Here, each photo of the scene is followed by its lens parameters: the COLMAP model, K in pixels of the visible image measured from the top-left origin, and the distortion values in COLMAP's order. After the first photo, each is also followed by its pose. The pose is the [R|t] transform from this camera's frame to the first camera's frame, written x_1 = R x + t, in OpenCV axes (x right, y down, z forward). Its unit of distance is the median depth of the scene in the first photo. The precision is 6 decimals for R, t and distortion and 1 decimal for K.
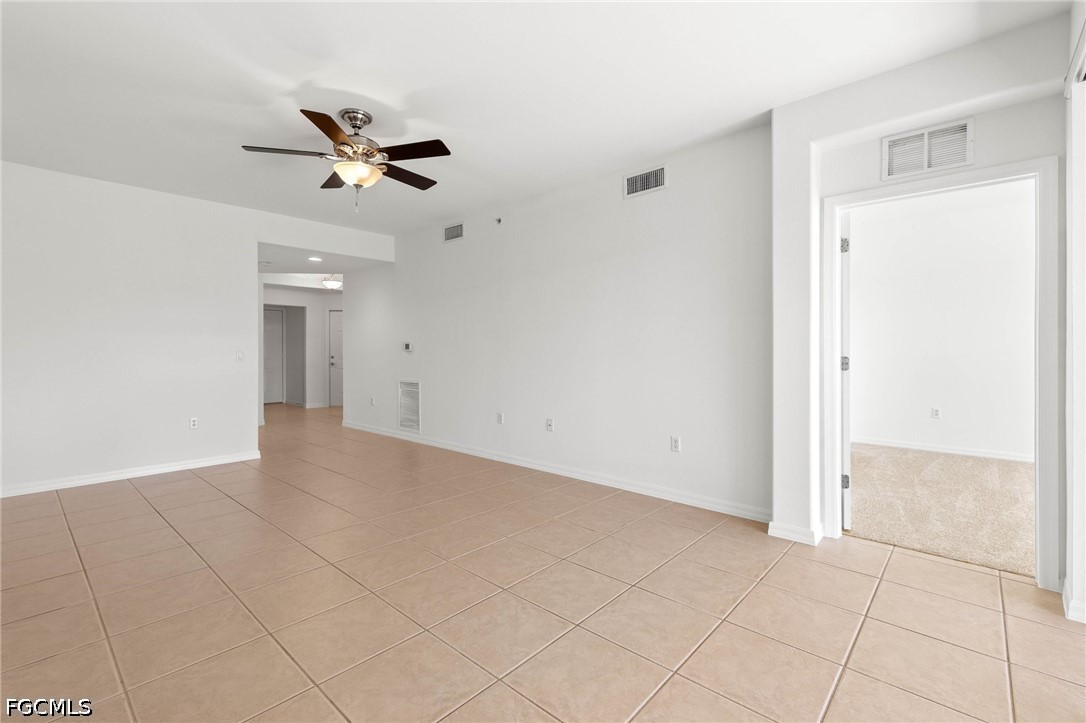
lens RADIAL K [[473.1, 0, 548.7], [0, 473.1, 346.5], [0, 0, 1]] dist [-0.005572, -0.000461]
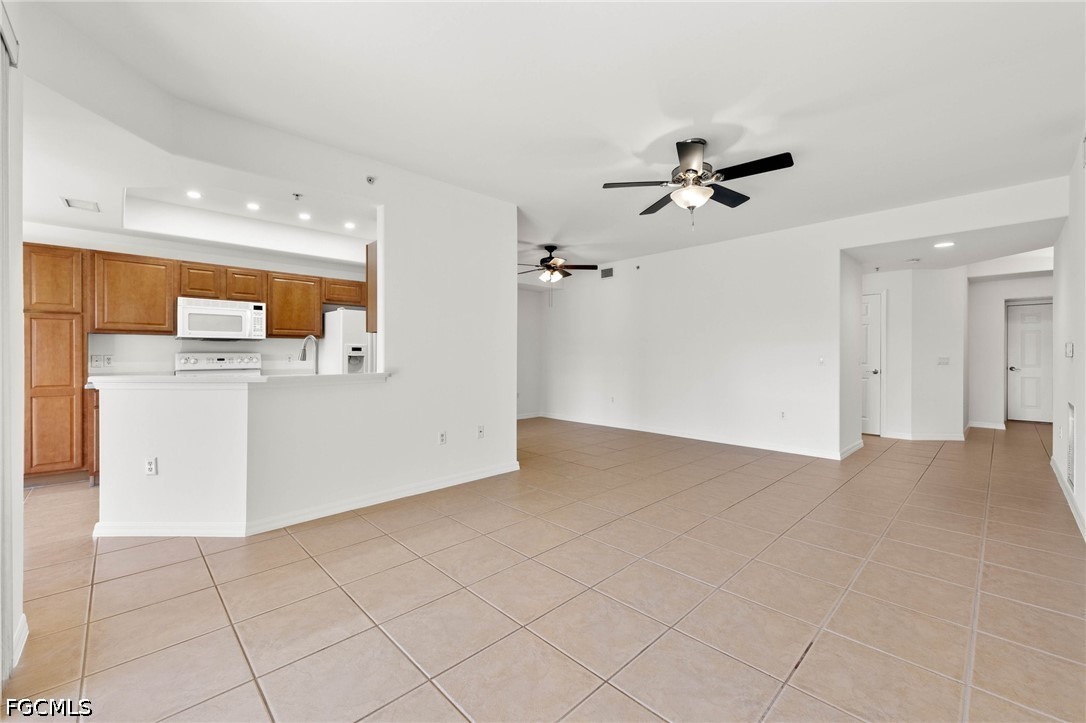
lens RADIAL K [[451.9, 0, 555.6], [0, 451.9, 357.2], [0, 0, 1]] dist [0.003197, -0.001786]
pose [[-0.075446, 0.003885, -0.997142, 0.410896], [0.009713, 0.999948, 0.003161, 0.002231], [0.997103, -0.009447, -0.075480, 0.459377]]
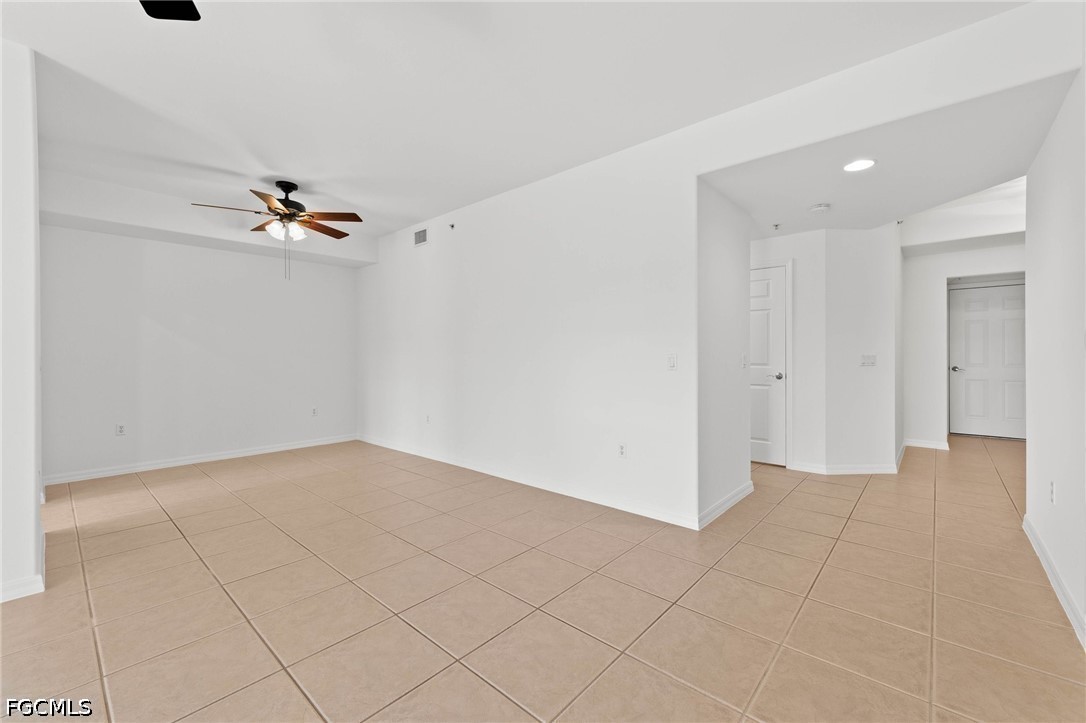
lens RADIAL K [[451.9, 0, 571.8], [0, 451.9, 359.1], [0, 0, 1]] dist [0.003197, -0.001786]
pose [[0.021064, 0.005255, -0.999764, -0.039089], [0.017740, 0.999827, 0.005629, 0.009572], [0.999621, -0.017854, 0.020967, 0.829420]]
